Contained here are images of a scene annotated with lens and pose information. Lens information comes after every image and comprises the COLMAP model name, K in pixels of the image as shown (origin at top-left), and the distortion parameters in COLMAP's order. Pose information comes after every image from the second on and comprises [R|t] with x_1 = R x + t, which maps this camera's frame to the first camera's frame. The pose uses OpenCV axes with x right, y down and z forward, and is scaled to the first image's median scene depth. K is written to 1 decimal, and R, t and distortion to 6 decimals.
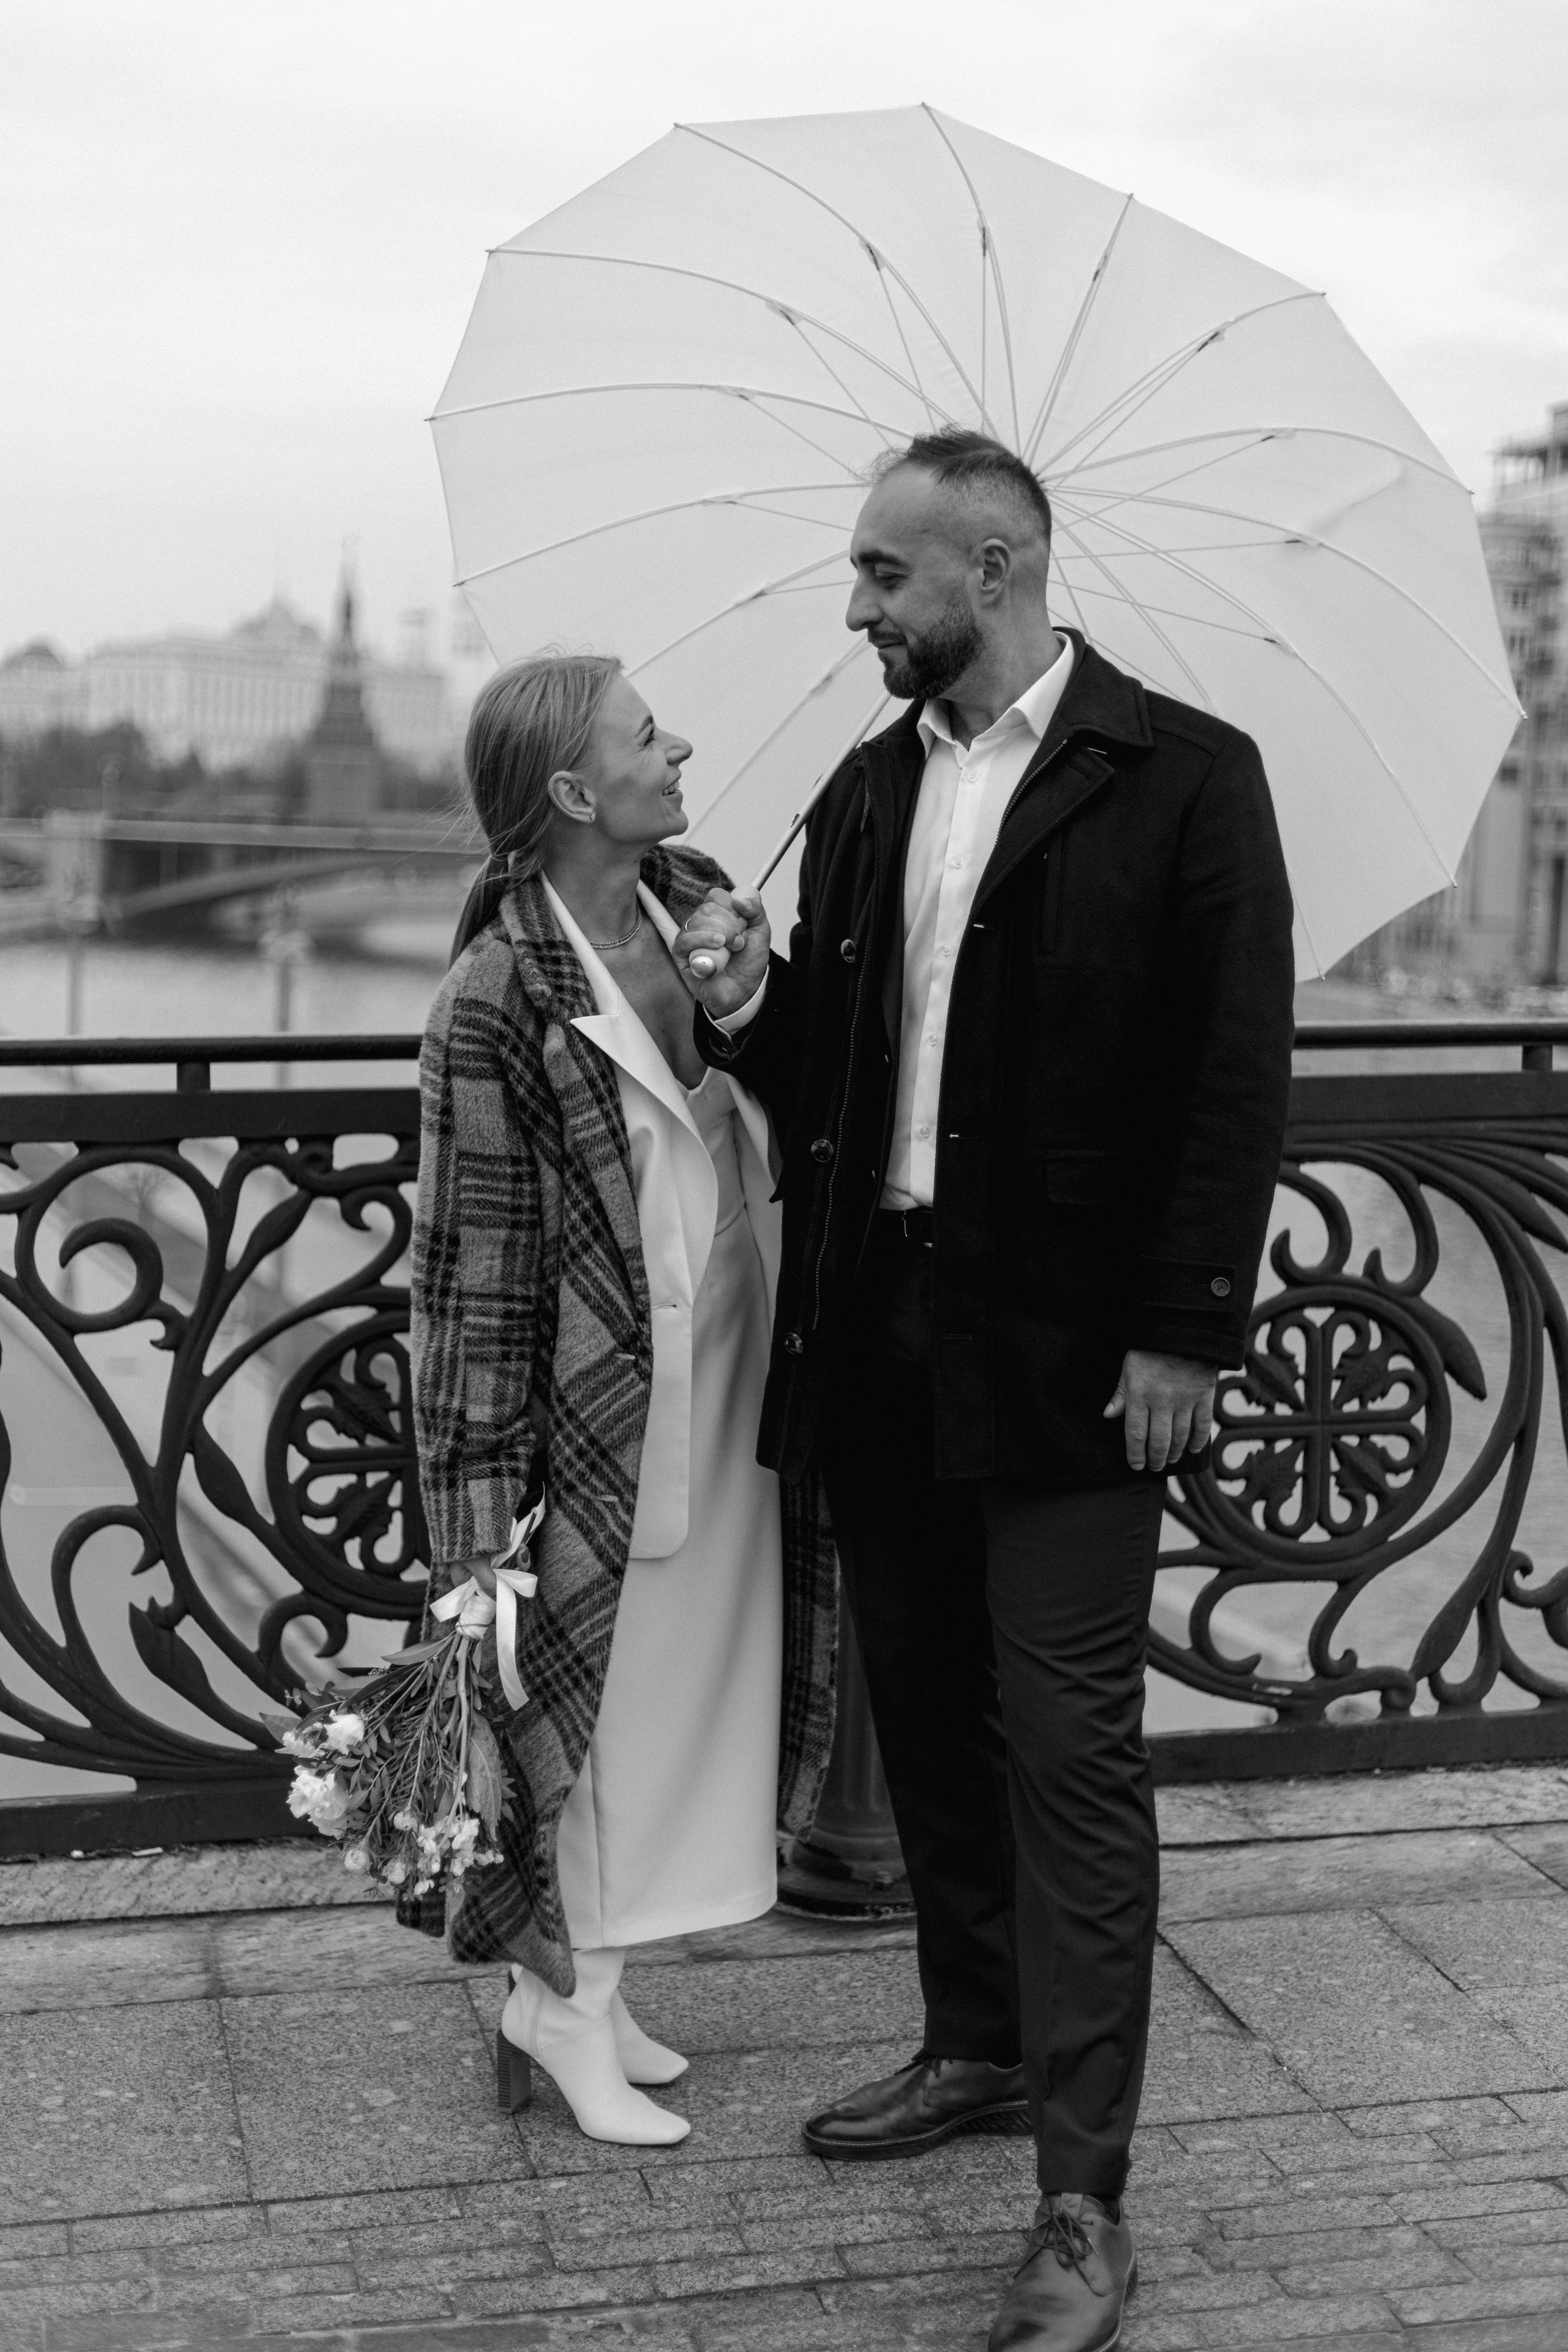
lens RADIAL K [[3361.1, 0, 769.3], [0, 3361.1, 1175.6], [0, 0, 1]] dist [0.006910, 0.032731]
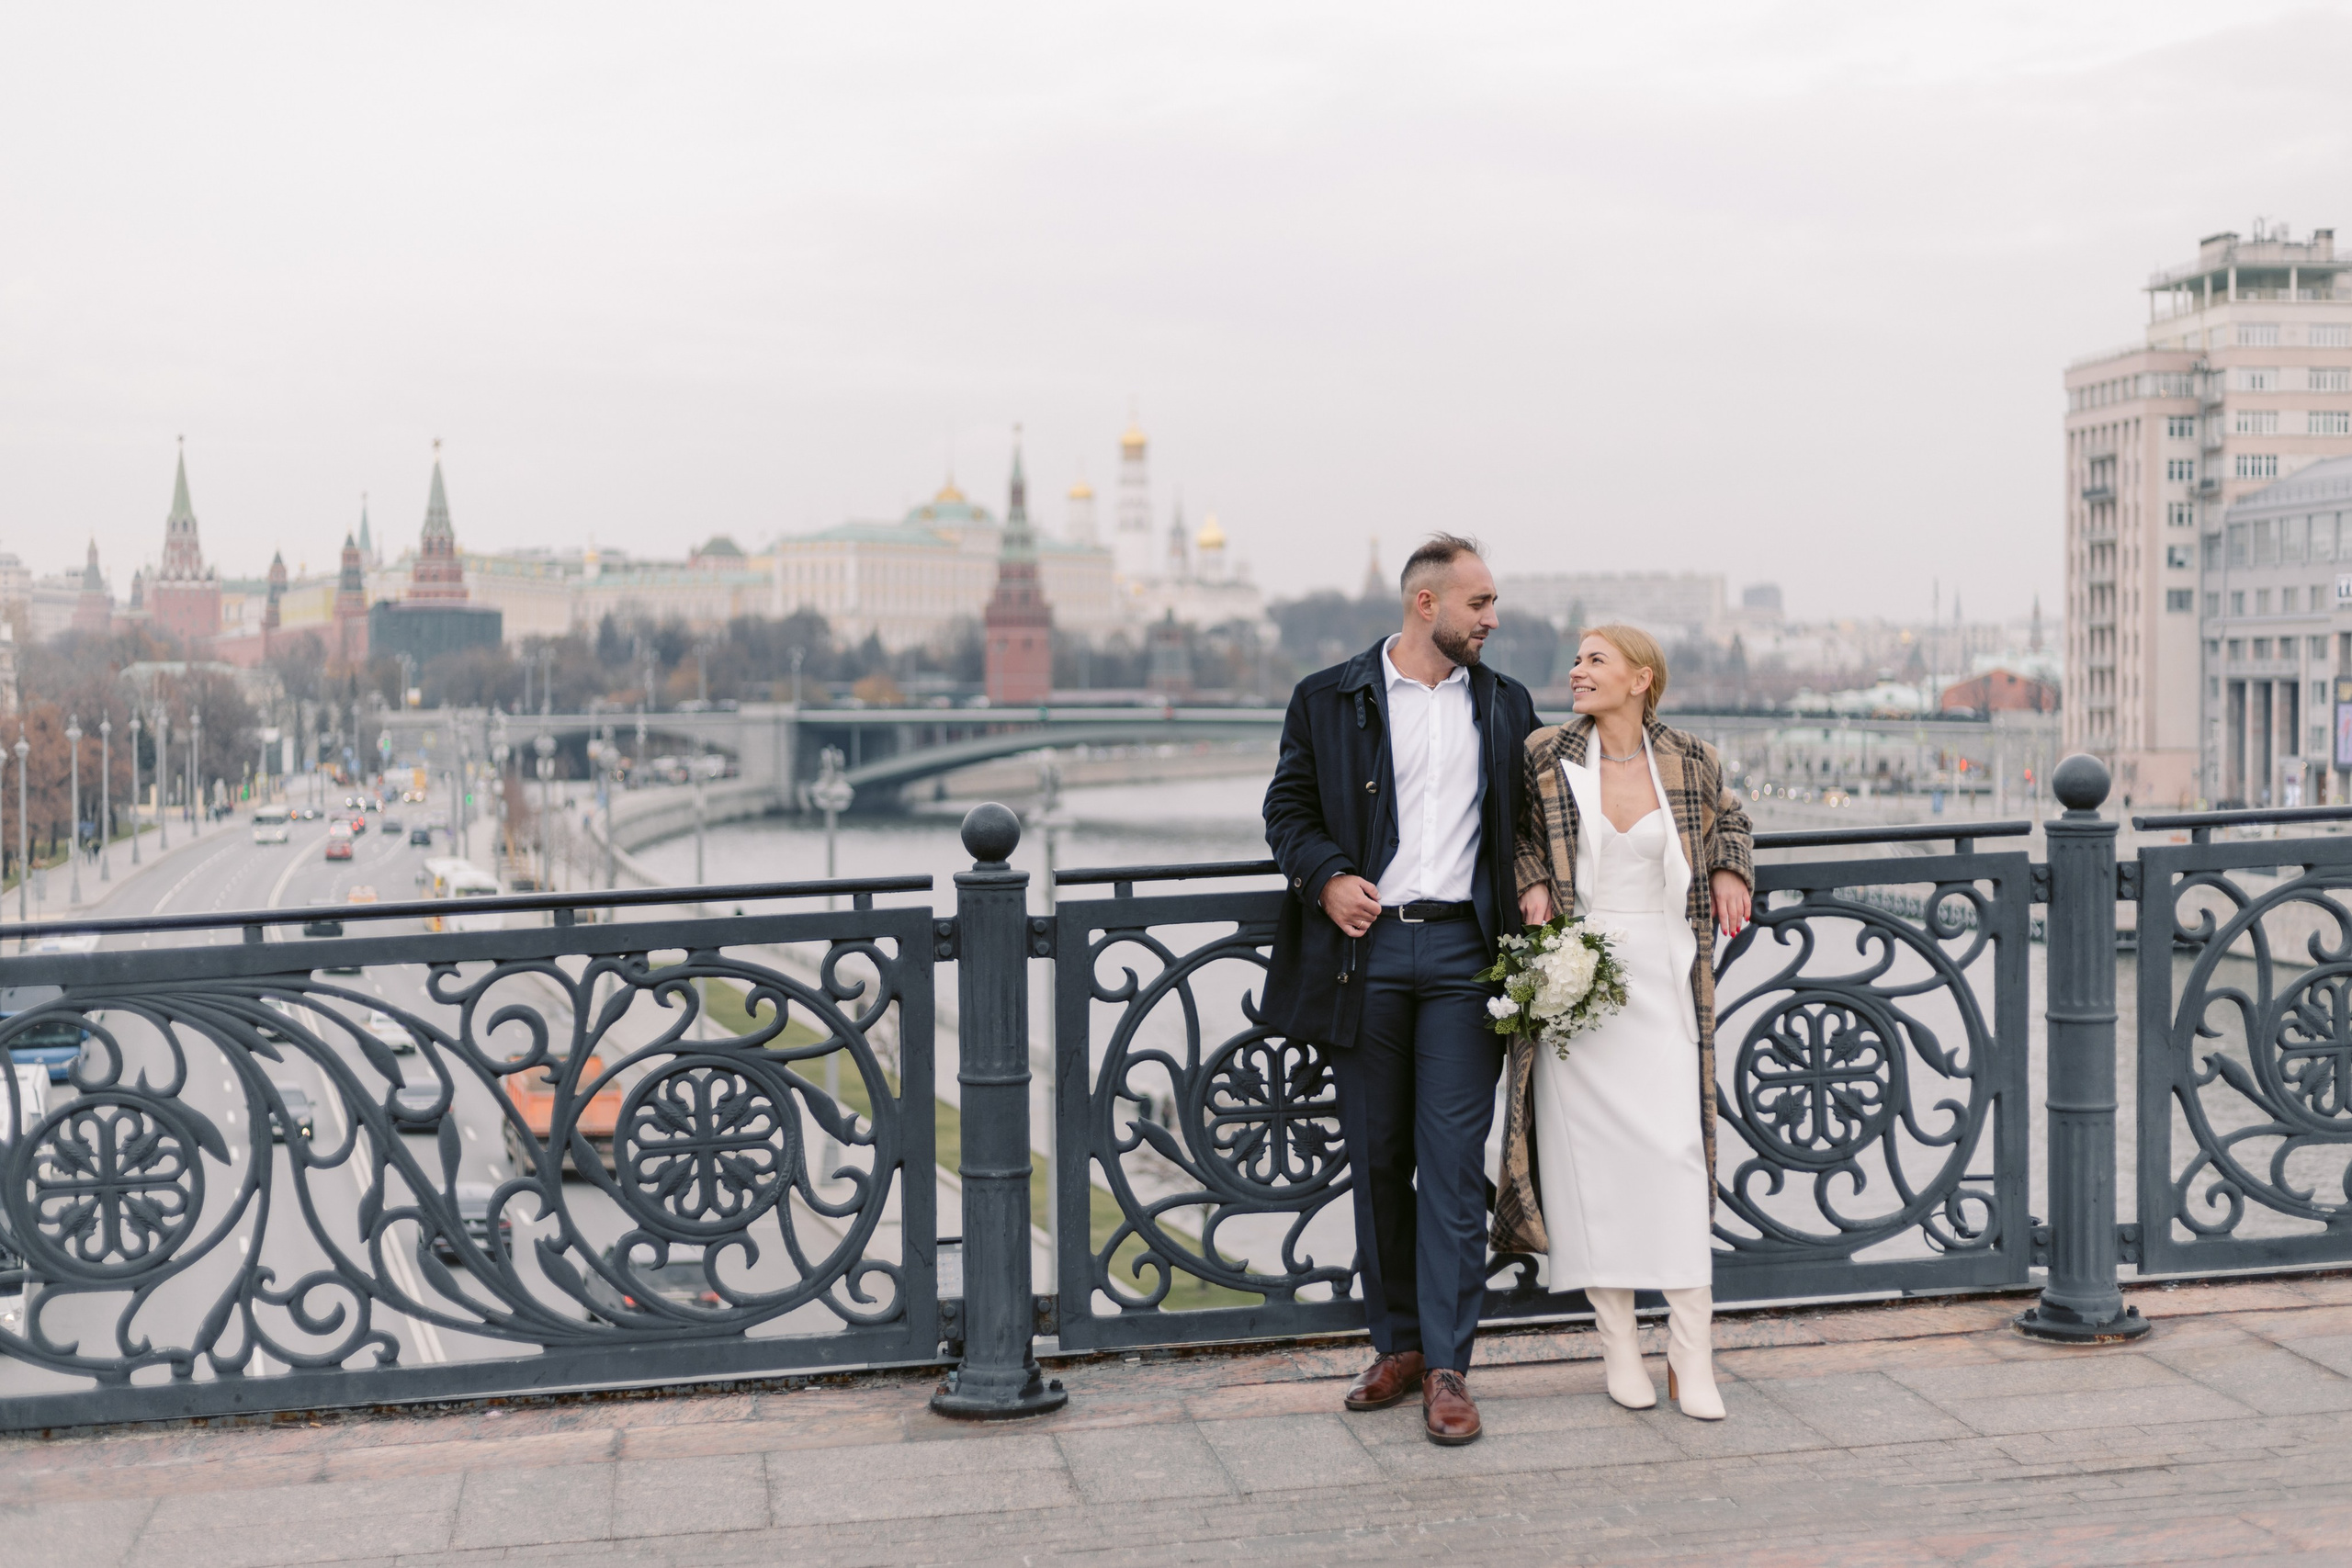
lens RADIAL K [[3360.8, 0, 1186.6], [0, 3360.8, 788.4], [0, 0, 1]] dist [0.006910, 0.032731]
pose [[0.995956, -0.040934, -0.079971, 0.271860], [0.034939, 0.996573, -0.074978, 0.042256], [0.082766, 0.071881, 0.993973, -0.637299]]
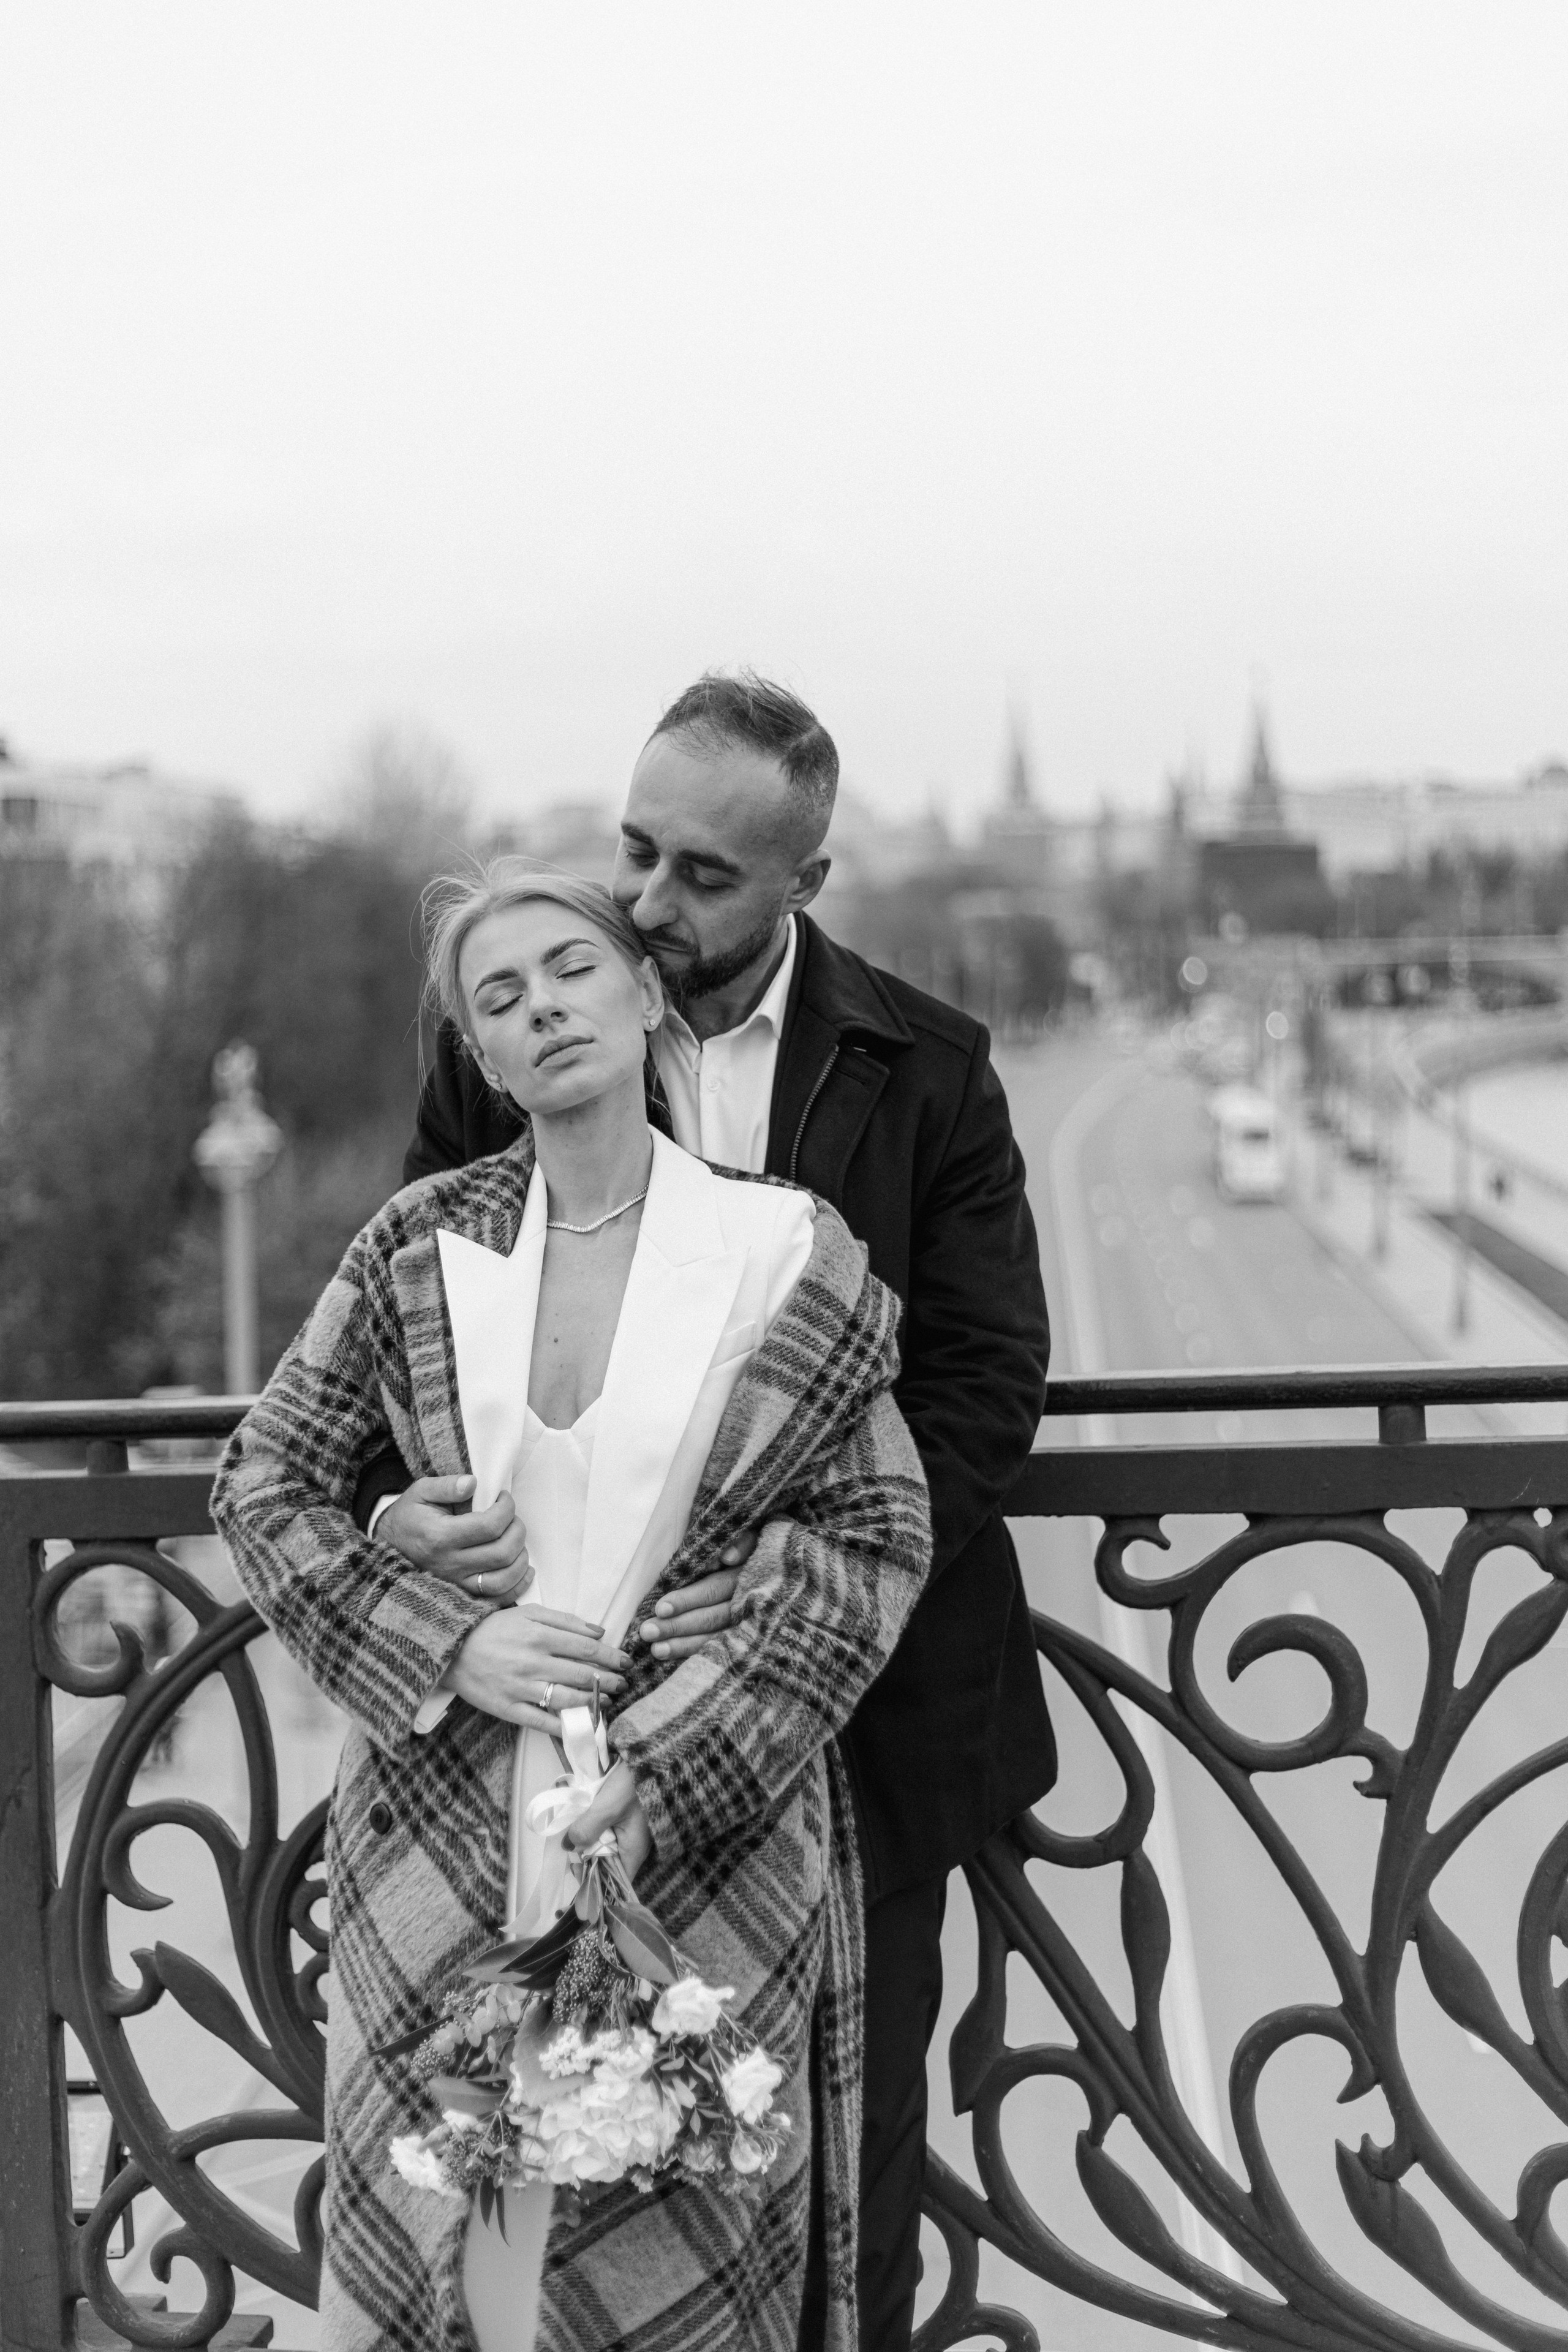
lens RADIAL K [[3361.1, 0, 769.3], [0, 3361.1, 1175.6], [0, 0, 1]] dist [0.006910, 0.032731]
pose [[0.901768, -0.026751, -0.431392, 0.020549], [0.011658, 0.999225, -0.037594, -0.056886], [0.432064, 0.028872, 0.901381, 0.281247]]
